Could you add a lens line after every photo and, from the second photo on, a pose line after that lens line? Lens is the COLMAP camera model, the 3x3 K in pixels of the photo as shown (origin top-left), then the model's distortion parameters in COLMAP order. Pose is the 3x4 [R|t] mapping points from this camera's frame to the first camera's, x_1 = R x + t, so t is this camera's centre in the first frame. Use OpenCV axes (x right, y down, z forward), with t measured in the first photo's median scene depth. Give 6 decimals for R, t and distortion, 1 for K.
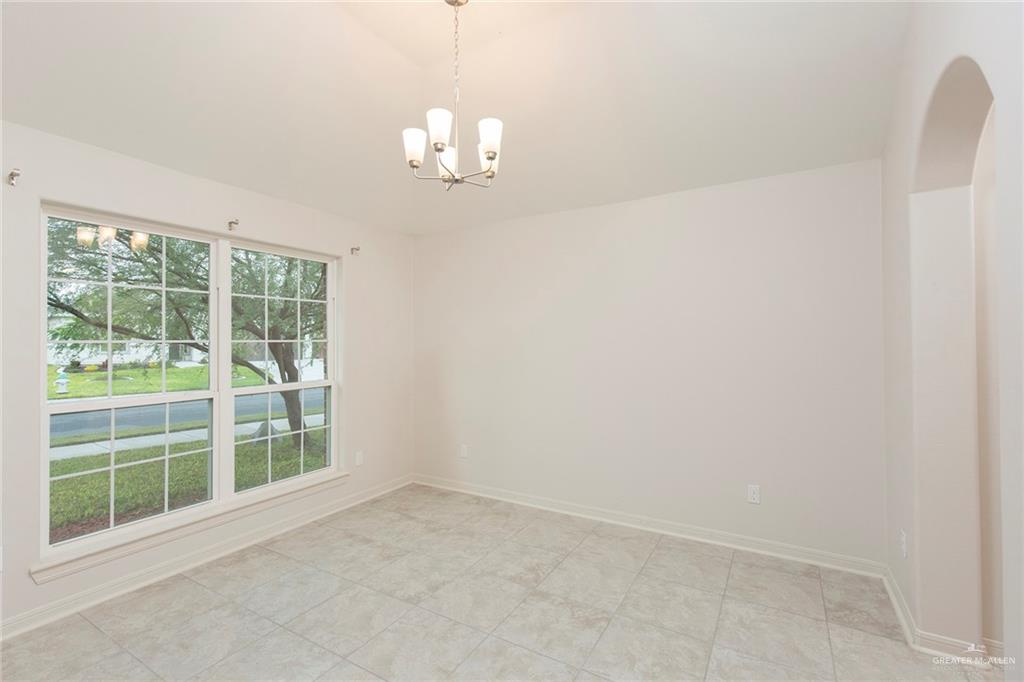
lens RADIAL K [[458.0, 0, 509.6], [0, 458.0, 345.4], [0, 0, 1]] dist [0.003786, 0.000312]
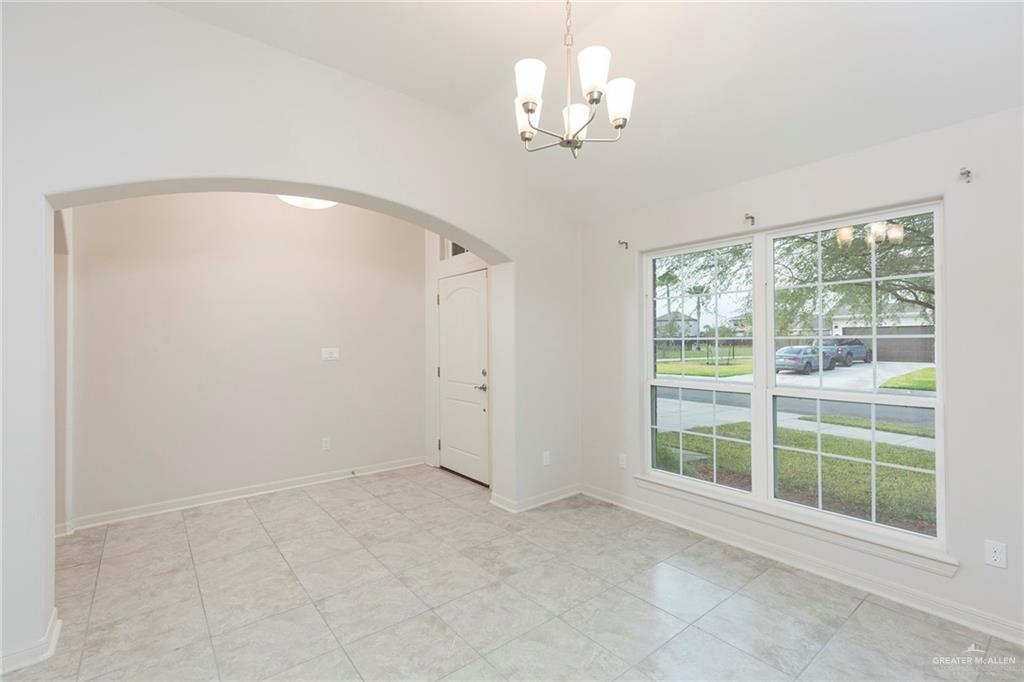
lens RADIAL K [[458.0, 0, 509.7], [0, 458.0, 334.0], [0, 0, 1]] dist [0.003786, 0.000312]
pose [[-0.358036, -0.008981, -0.933665, 0.518197], [0.001993, 0.999944, -0.010383, -0.008038], [0.933706, -0.005578, -0.357998, 0.890281]]
